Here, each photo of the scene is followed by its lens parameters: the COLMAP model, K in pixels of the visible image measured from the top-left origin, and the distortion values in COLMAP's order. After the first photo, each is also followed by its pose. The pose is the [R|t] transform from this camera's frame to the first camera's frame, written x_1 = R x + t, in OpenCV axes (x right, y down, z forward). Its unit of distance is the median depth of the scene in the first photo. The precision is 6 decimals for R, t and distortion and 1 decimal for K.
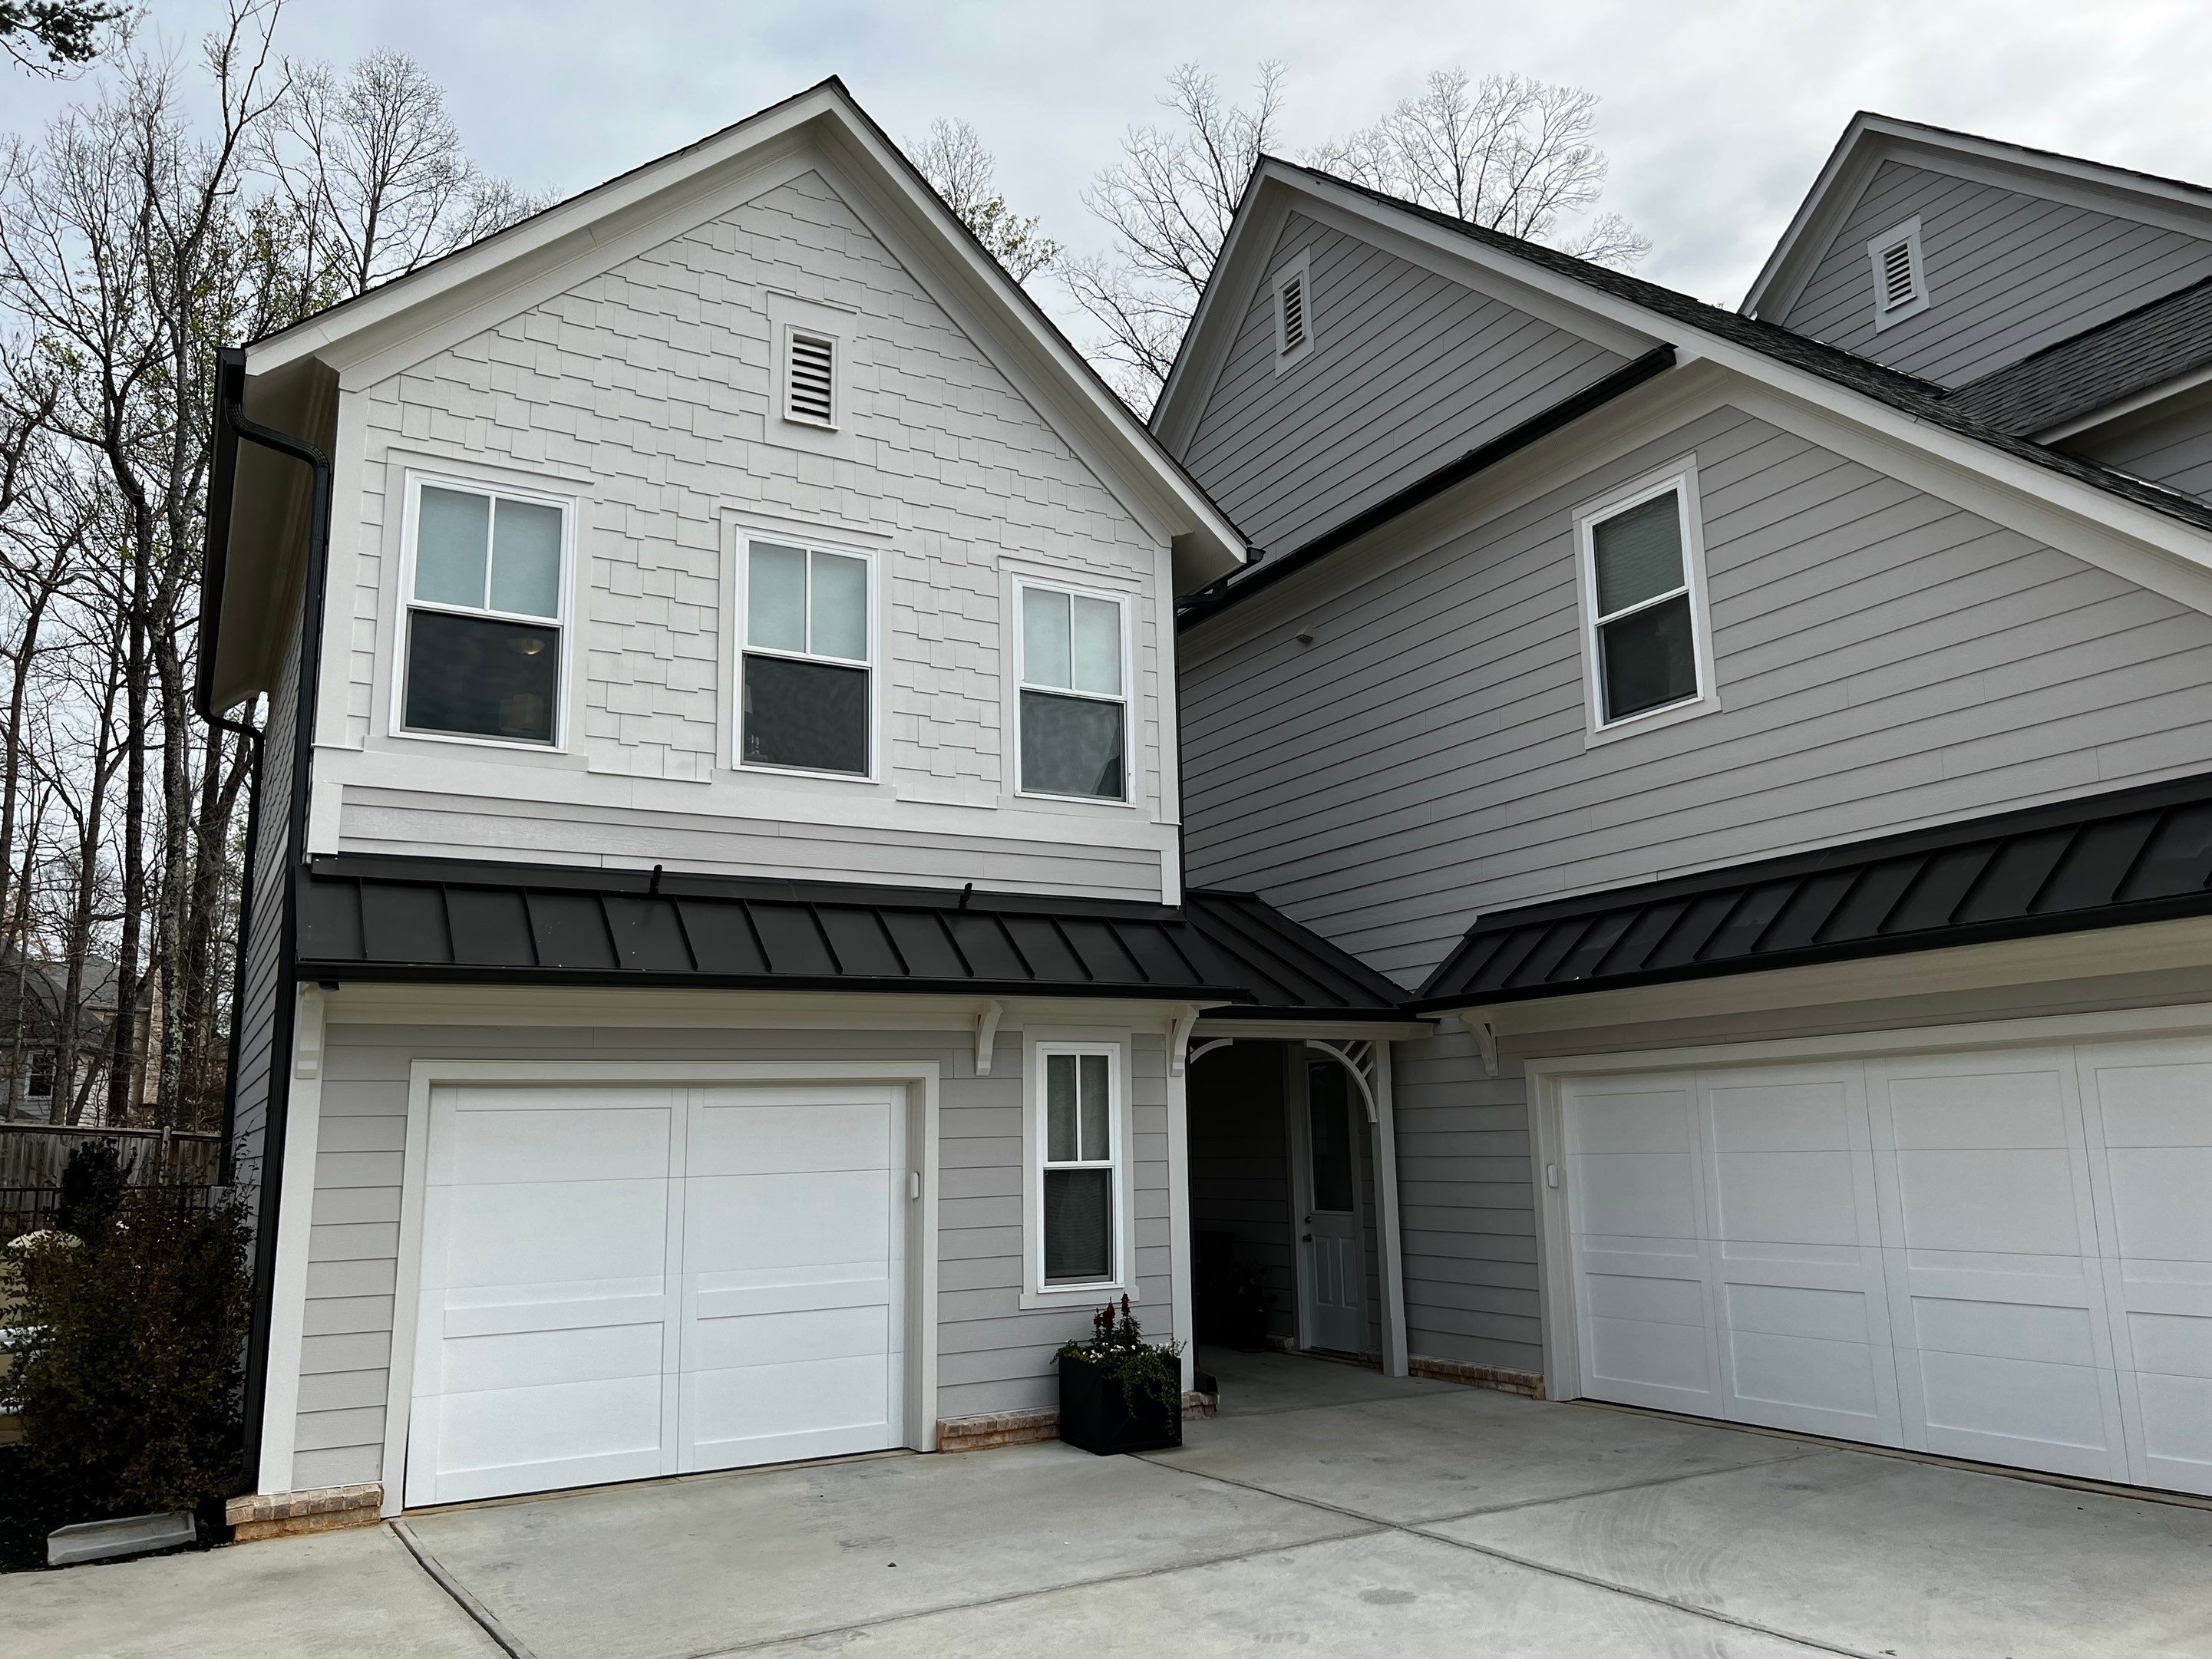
lens RADIAL K [[1663.8, 0, 1142.3], [0, 1663.8, 829.7], [0, 0, 1]] dist [0.058763, -0.058346]
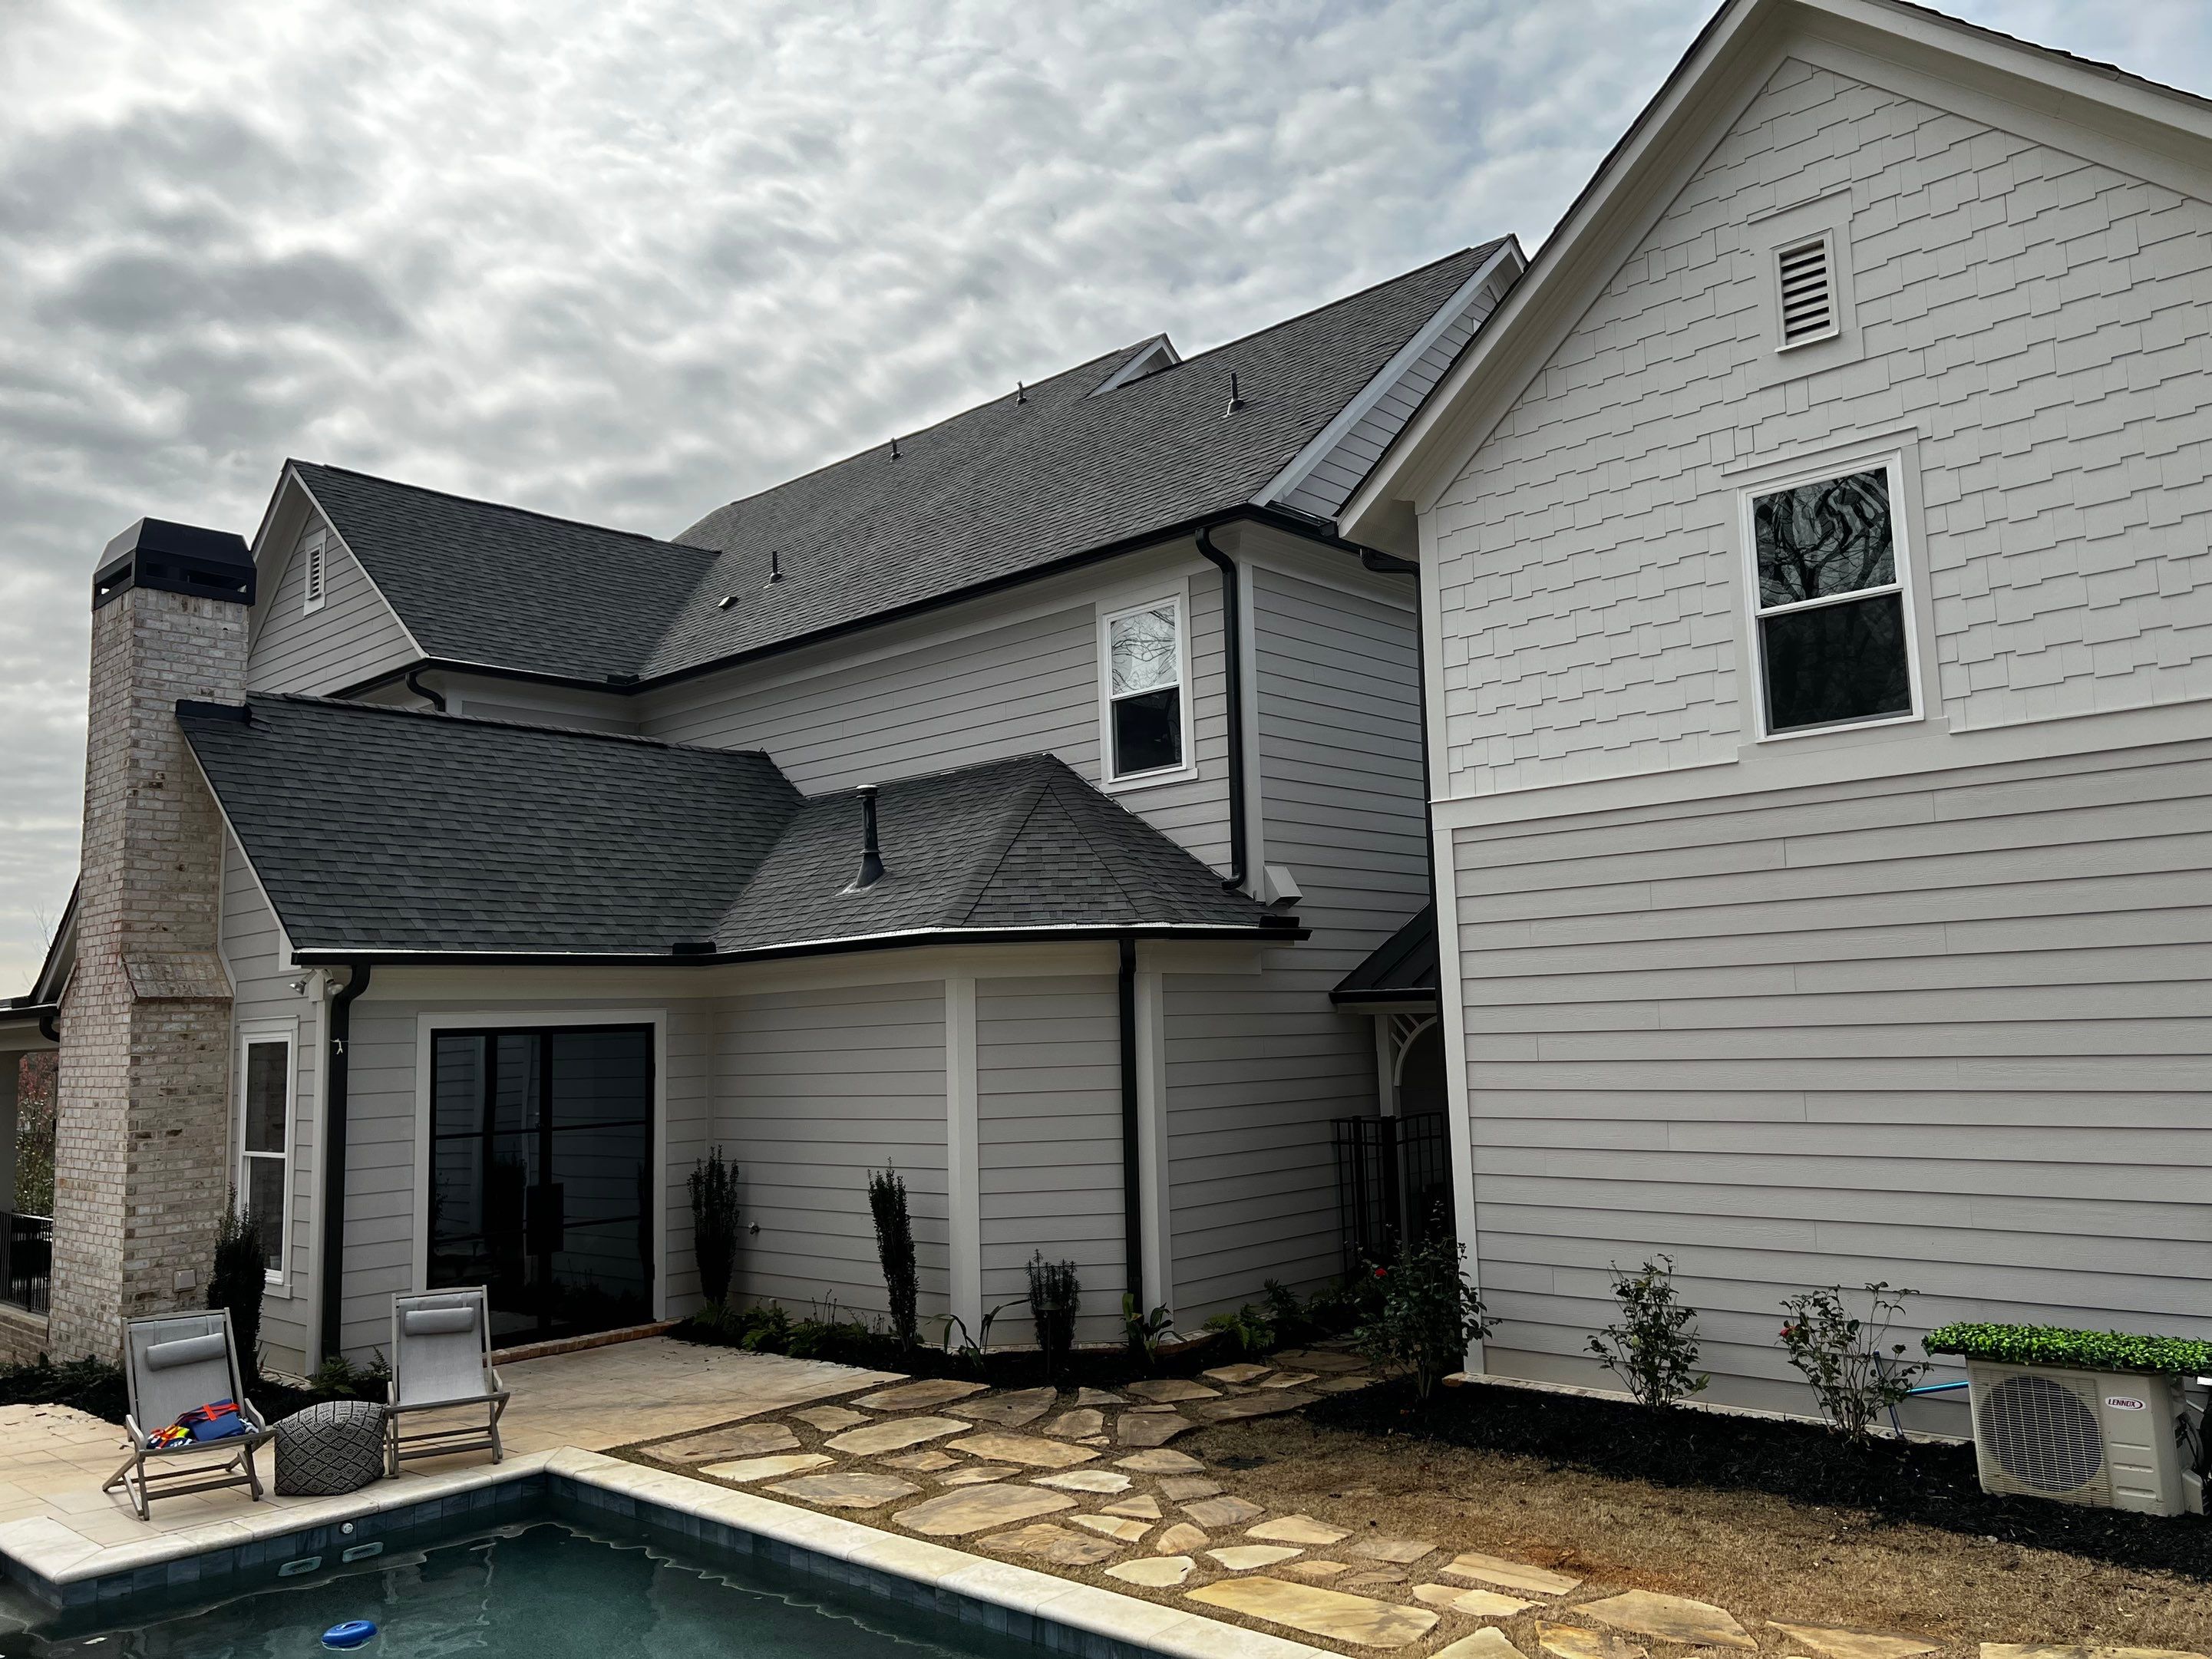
lens RADIAL K [[1663.8, 0, 1107.9], [0, 1663.8, 825.6], [0, 0, 1]] dist [0.058763, -0.058346]
pose [[0.288545, -0.095479, -0.952694, 0.549486], [0.204270, 0.978246, -0.036172, -0.029530], [0.935423, -0.184169, 0.301771, 0.320239]]
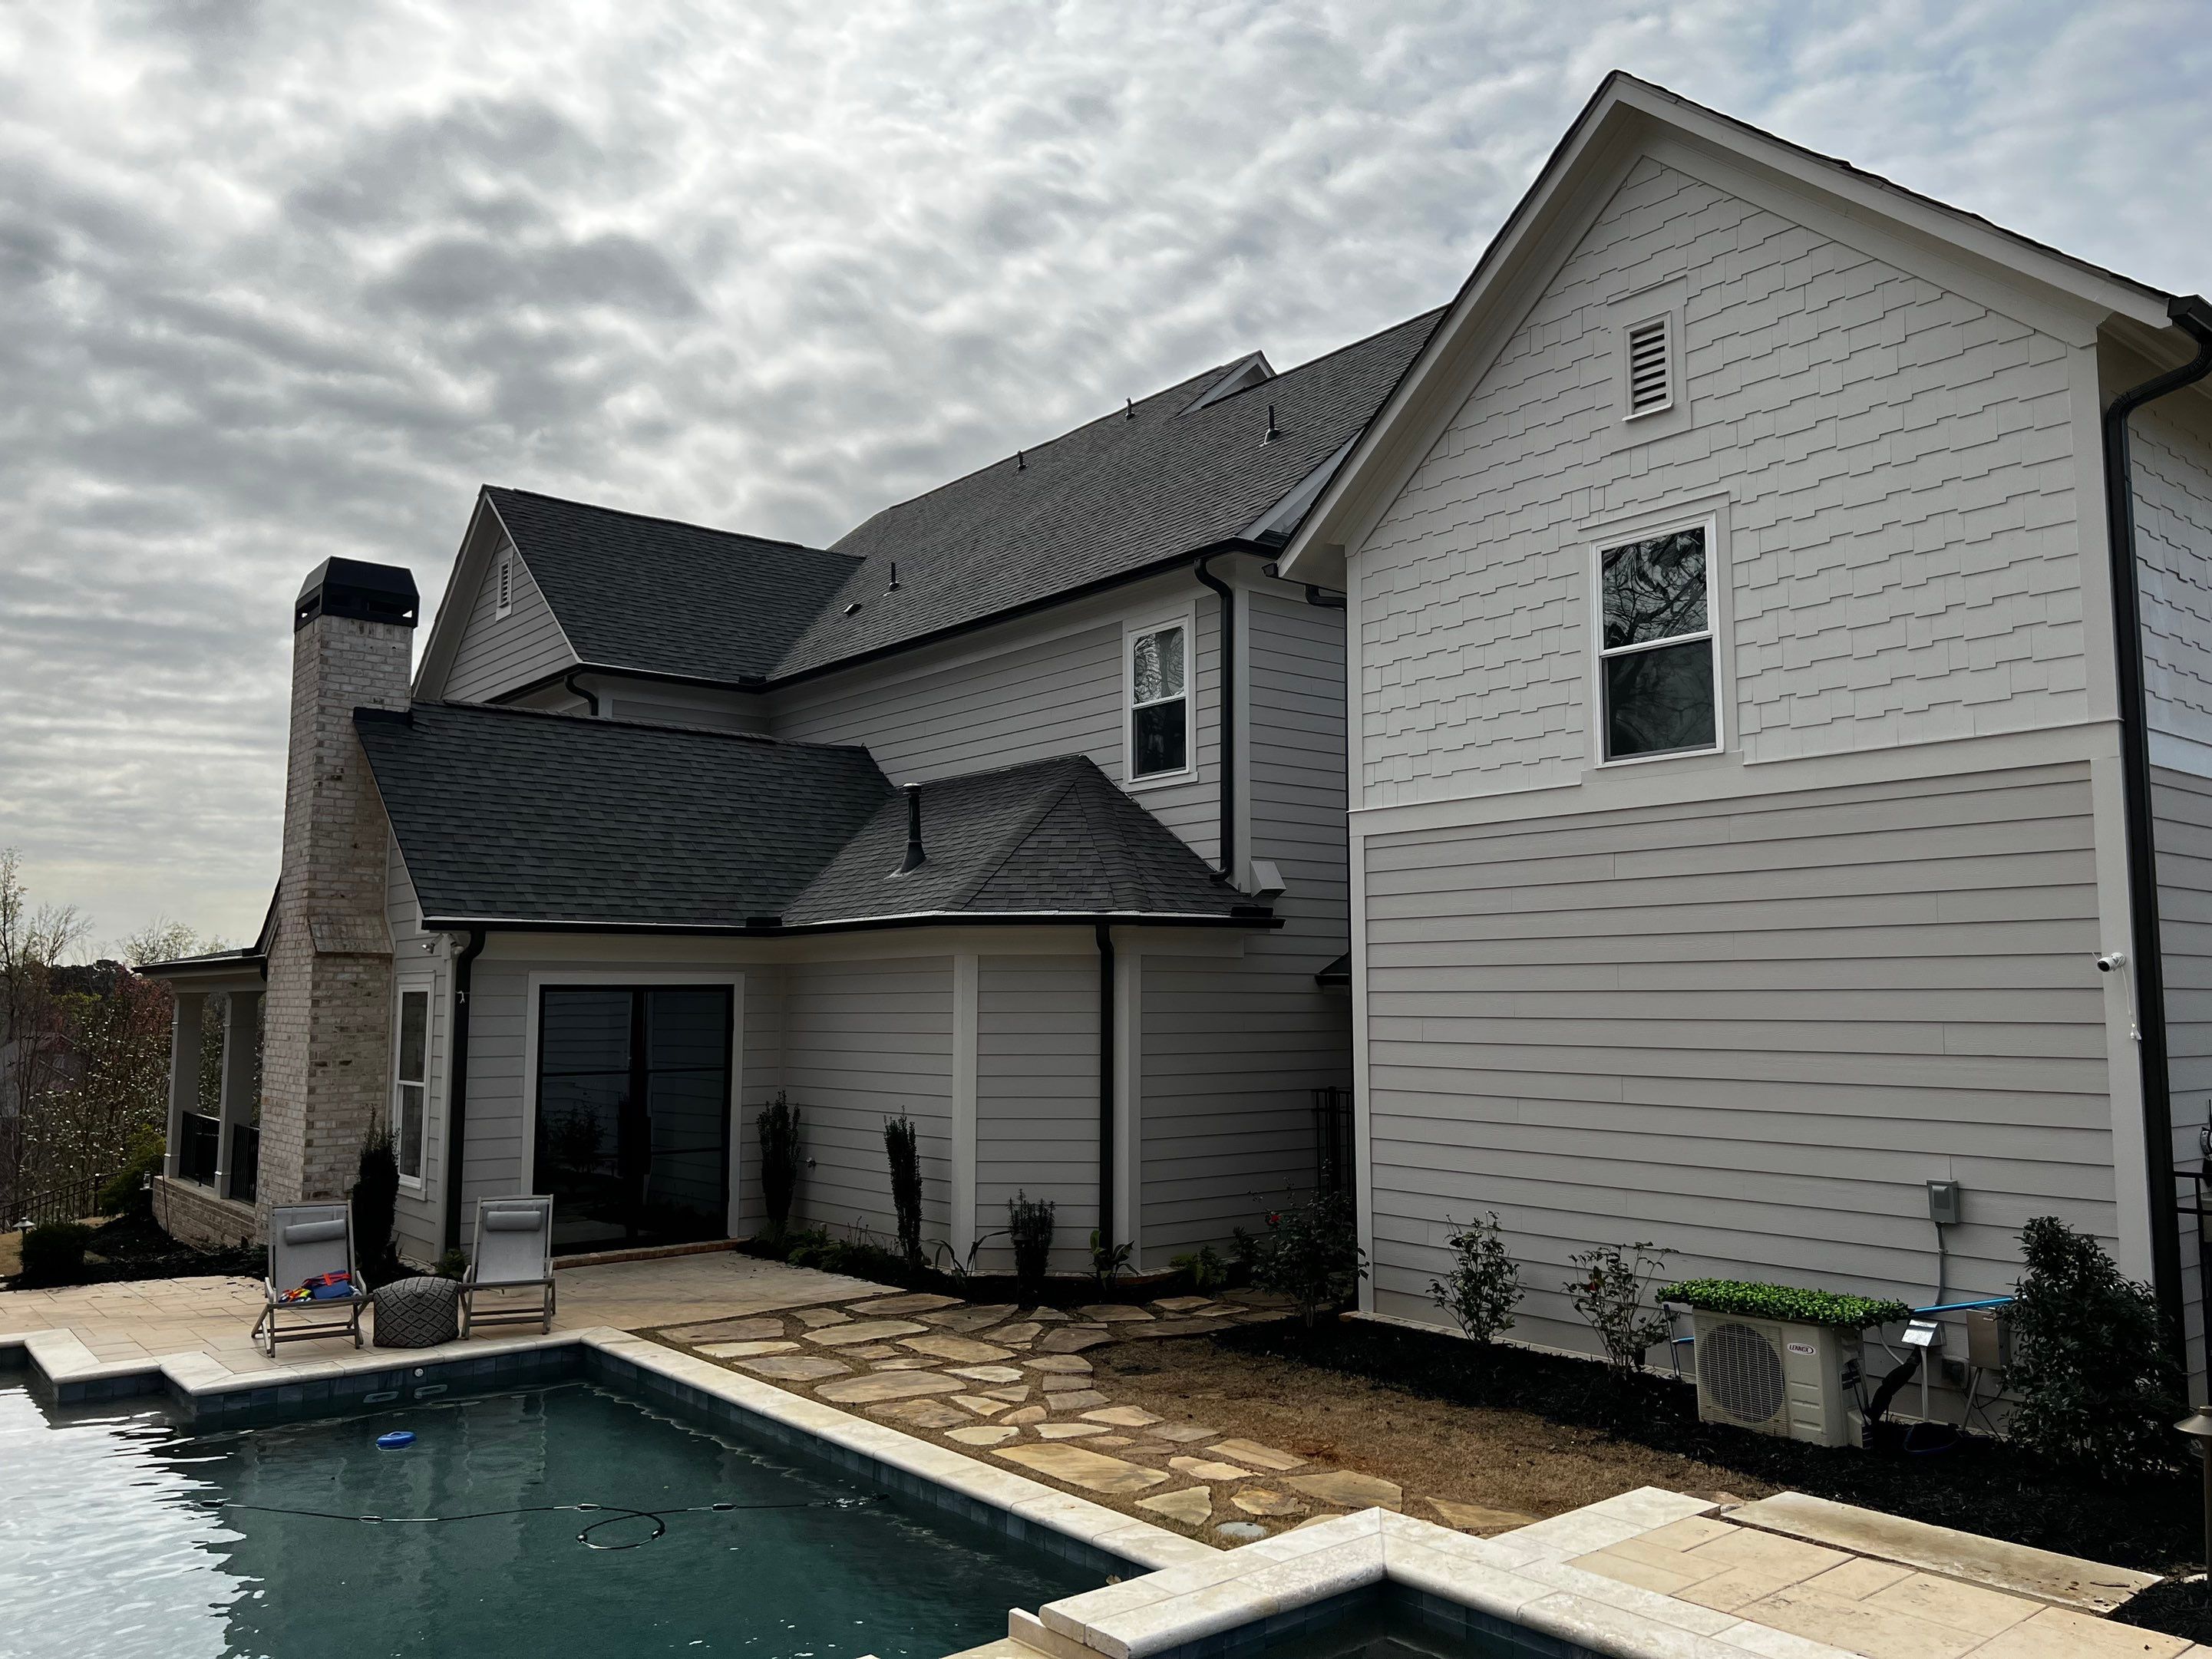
lens RADIAL K [[1663.8, 0, 1111.9], [0, 1663.8, 823.6], [0, 0, 1]] dist [0.058763, -0.058346]
pose [[0.149898, -0.074608, -0.985882, 0.761313], [0.184341, 0.981773, -0.046269, -0.007820], [0.971365, -0.174803, 0.160919, 0.475243]]
